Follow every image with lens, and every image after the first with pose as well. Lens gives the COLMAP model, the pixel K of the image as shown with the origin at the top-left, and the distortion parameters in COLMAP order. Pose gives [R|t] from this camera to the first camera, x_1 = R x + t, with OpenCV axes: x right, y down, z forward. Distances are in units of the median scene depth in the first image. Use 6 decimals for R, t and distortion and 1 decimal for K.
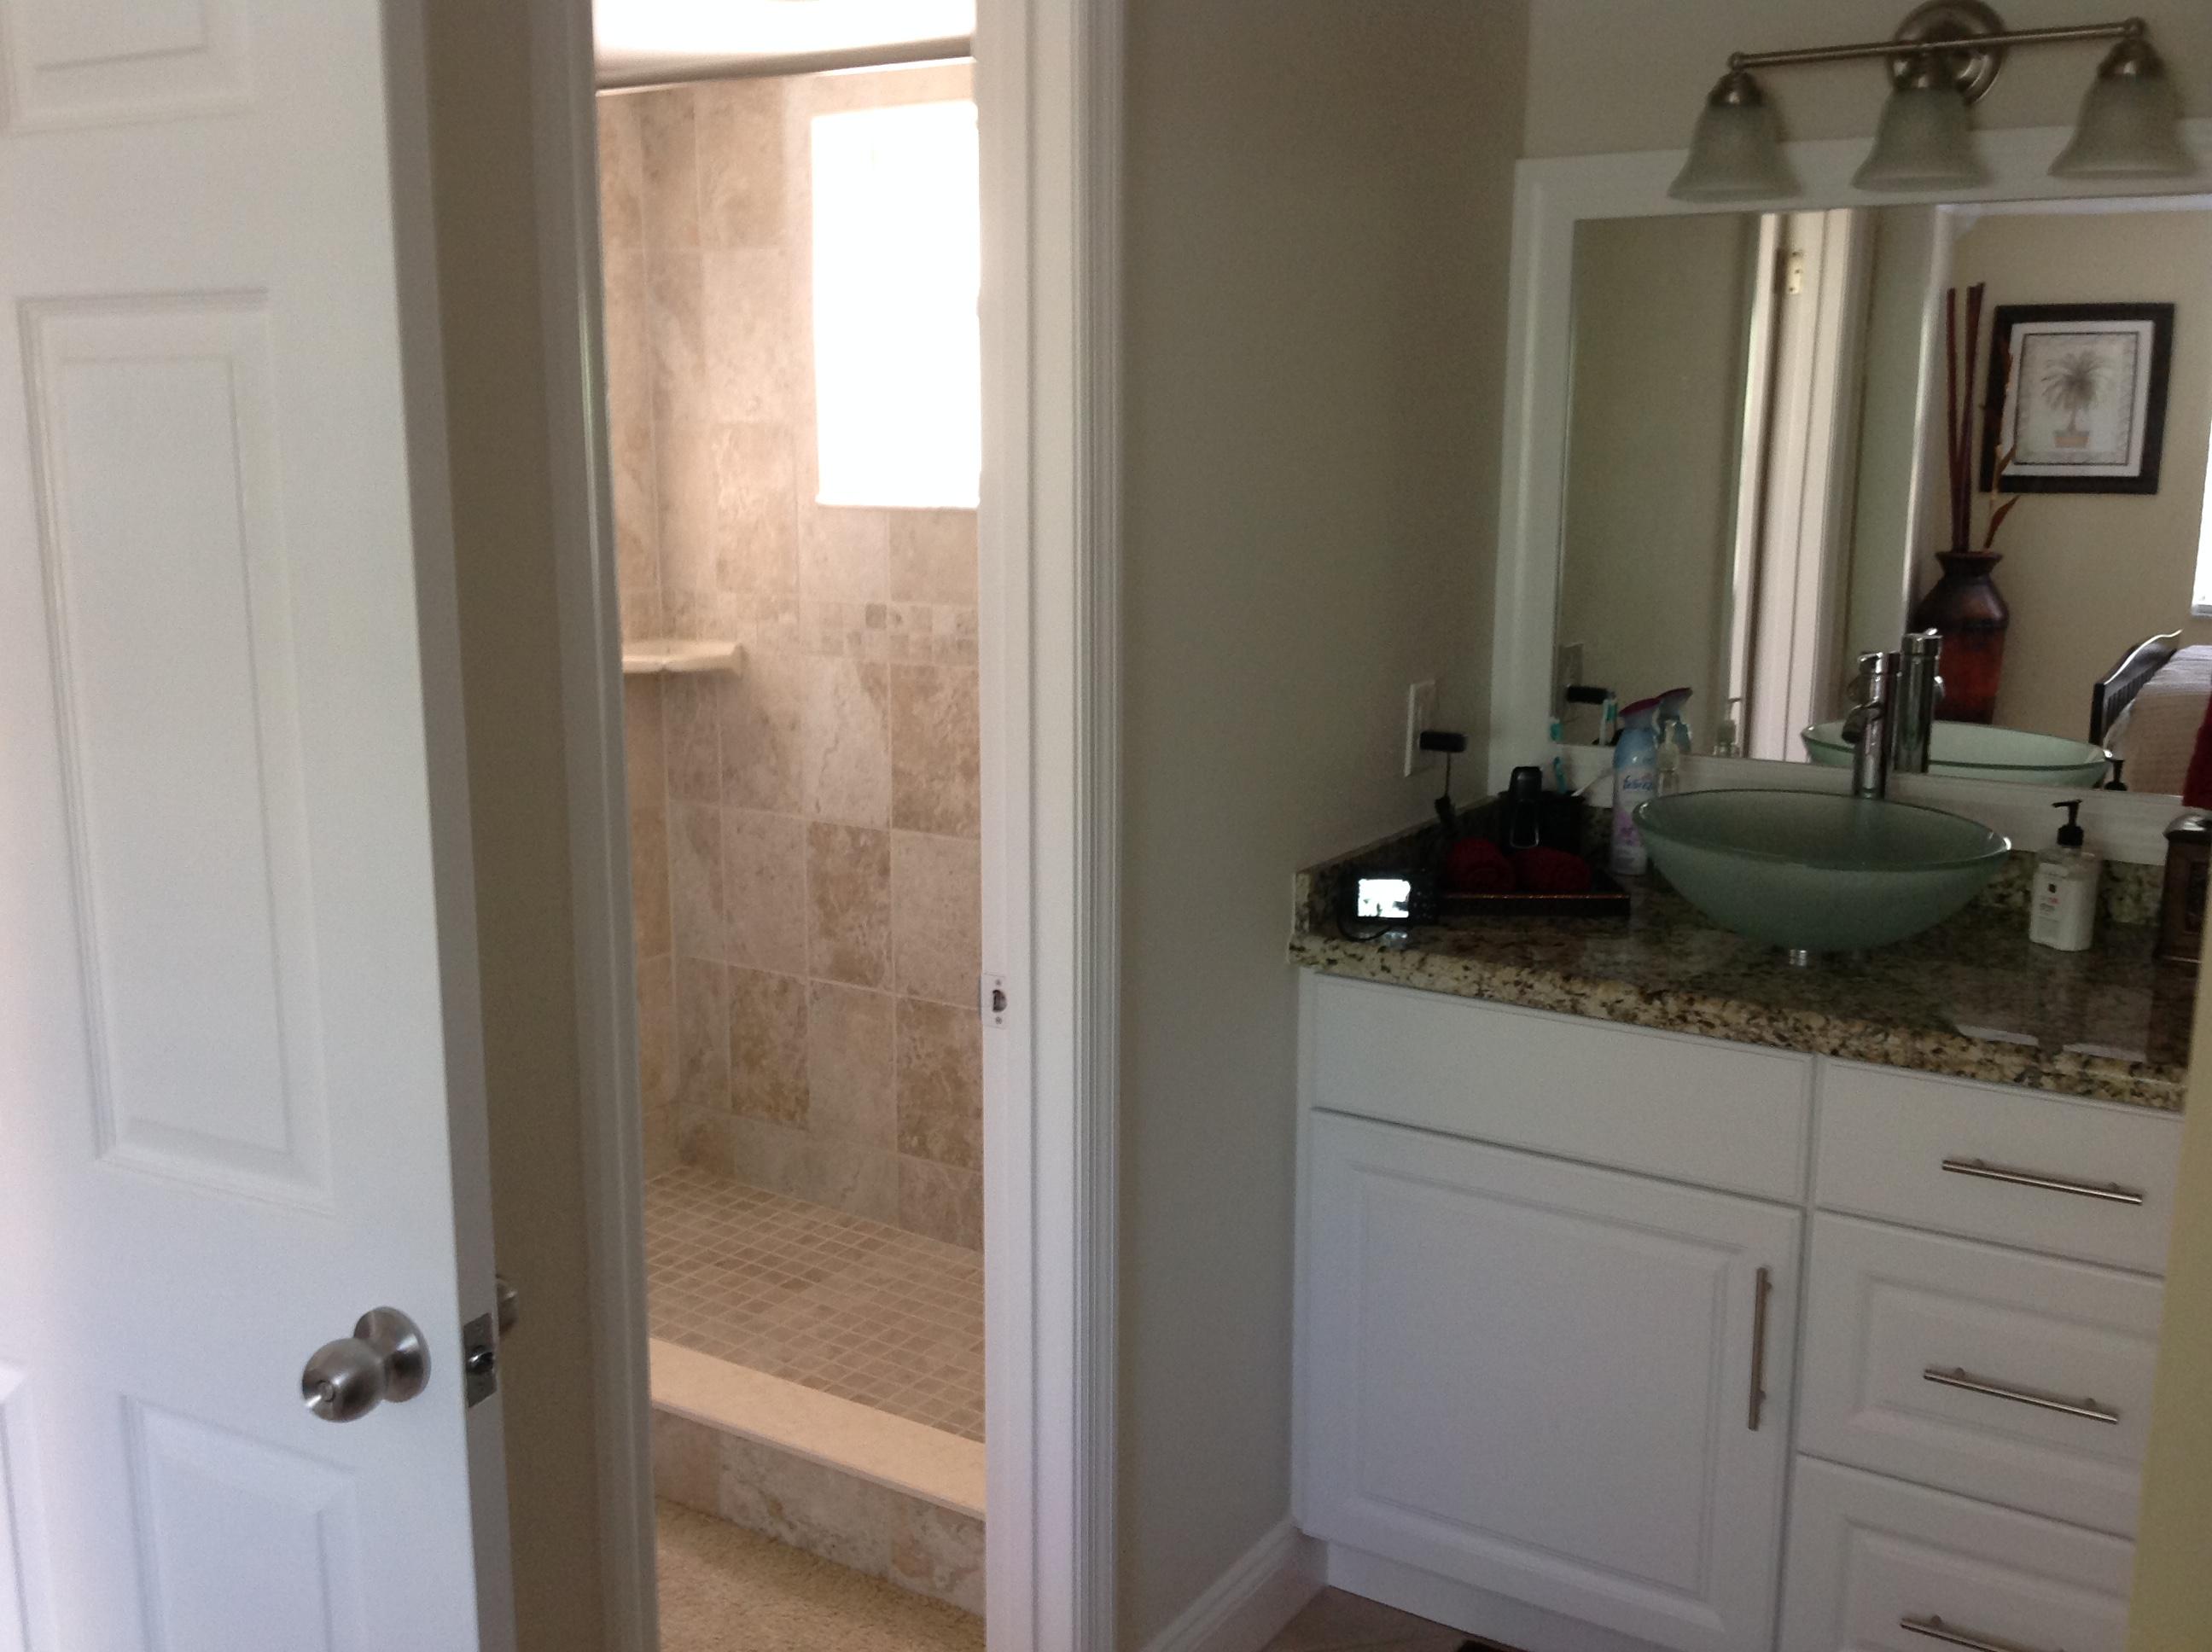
lens RADIAL K [[2033.2, 0, 1106.0], [0, 2033.2, 826.0], [0, 0, 1]] dist [0.143785, -0.356939]
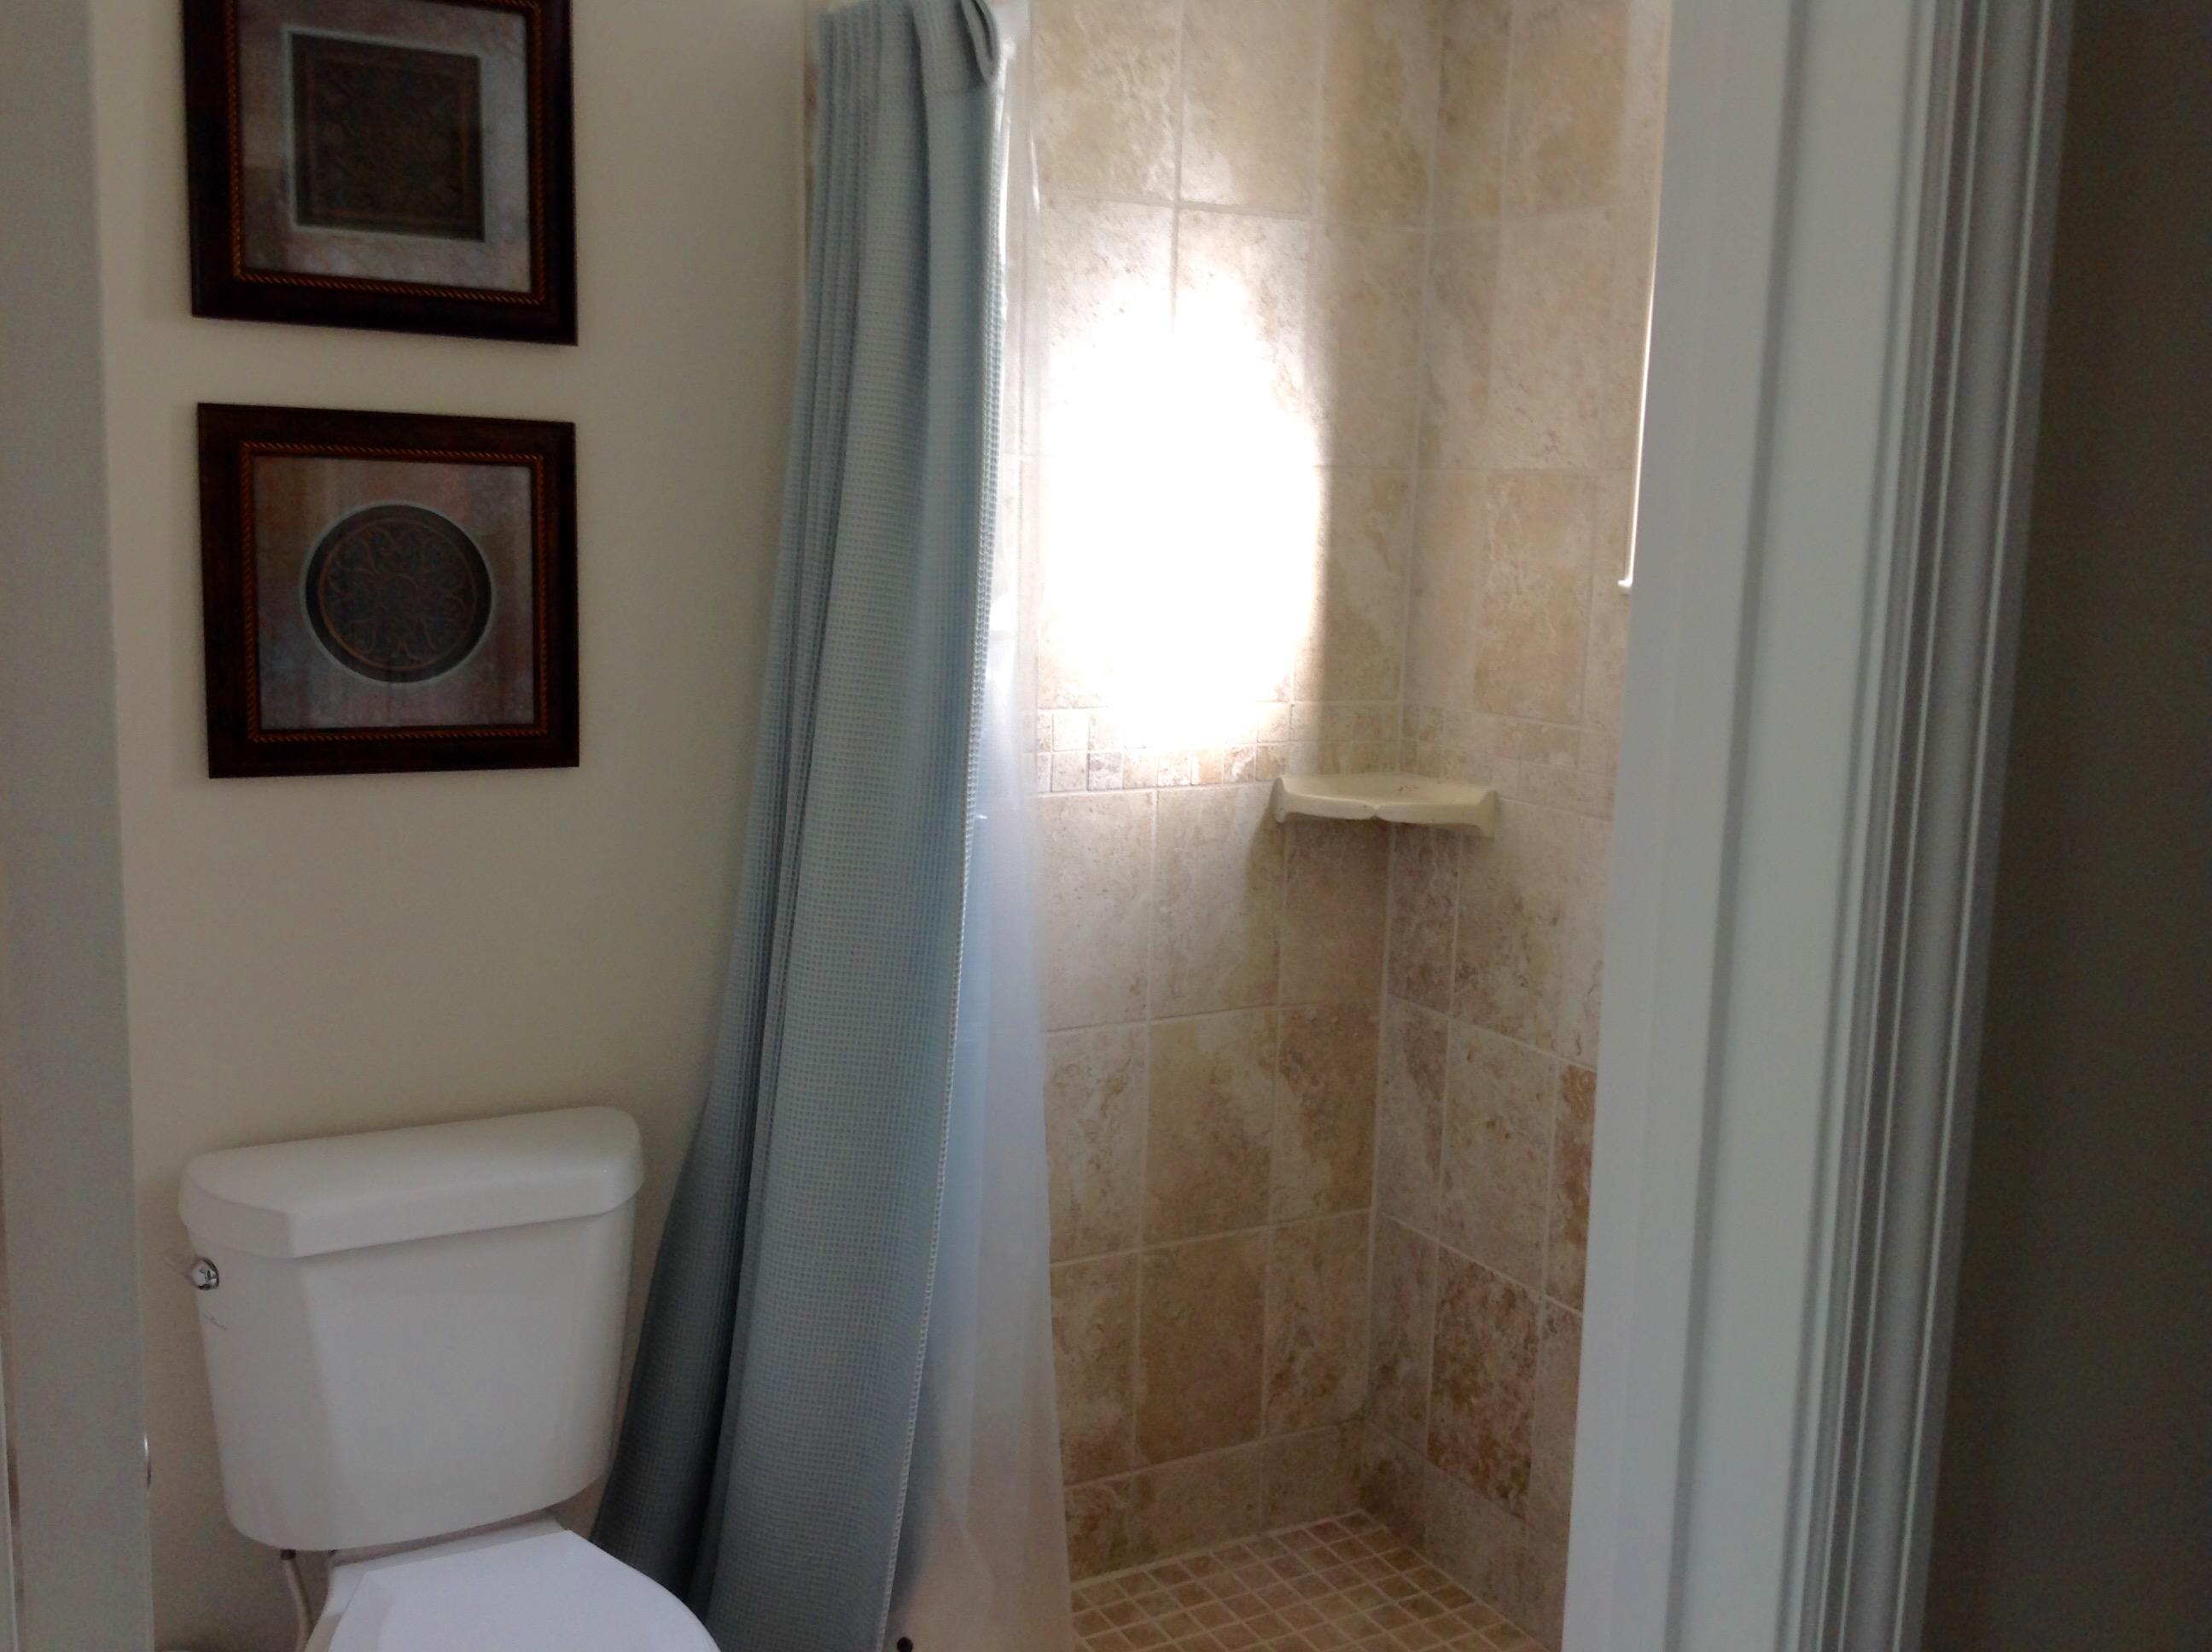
lens RADIAL K [[2033.2, 0, 1106.0], [0, 2033.2, 826.0], [0, 0, 1]] dist [0.143785, -0.356939]
pose [[0.885669, 0.093565, -0.454793, 0.018062], [-0.111916, 0.993626, -0.013527, -0.052457], [0.450628, 0.062879, 0.890494, 0.325825]]
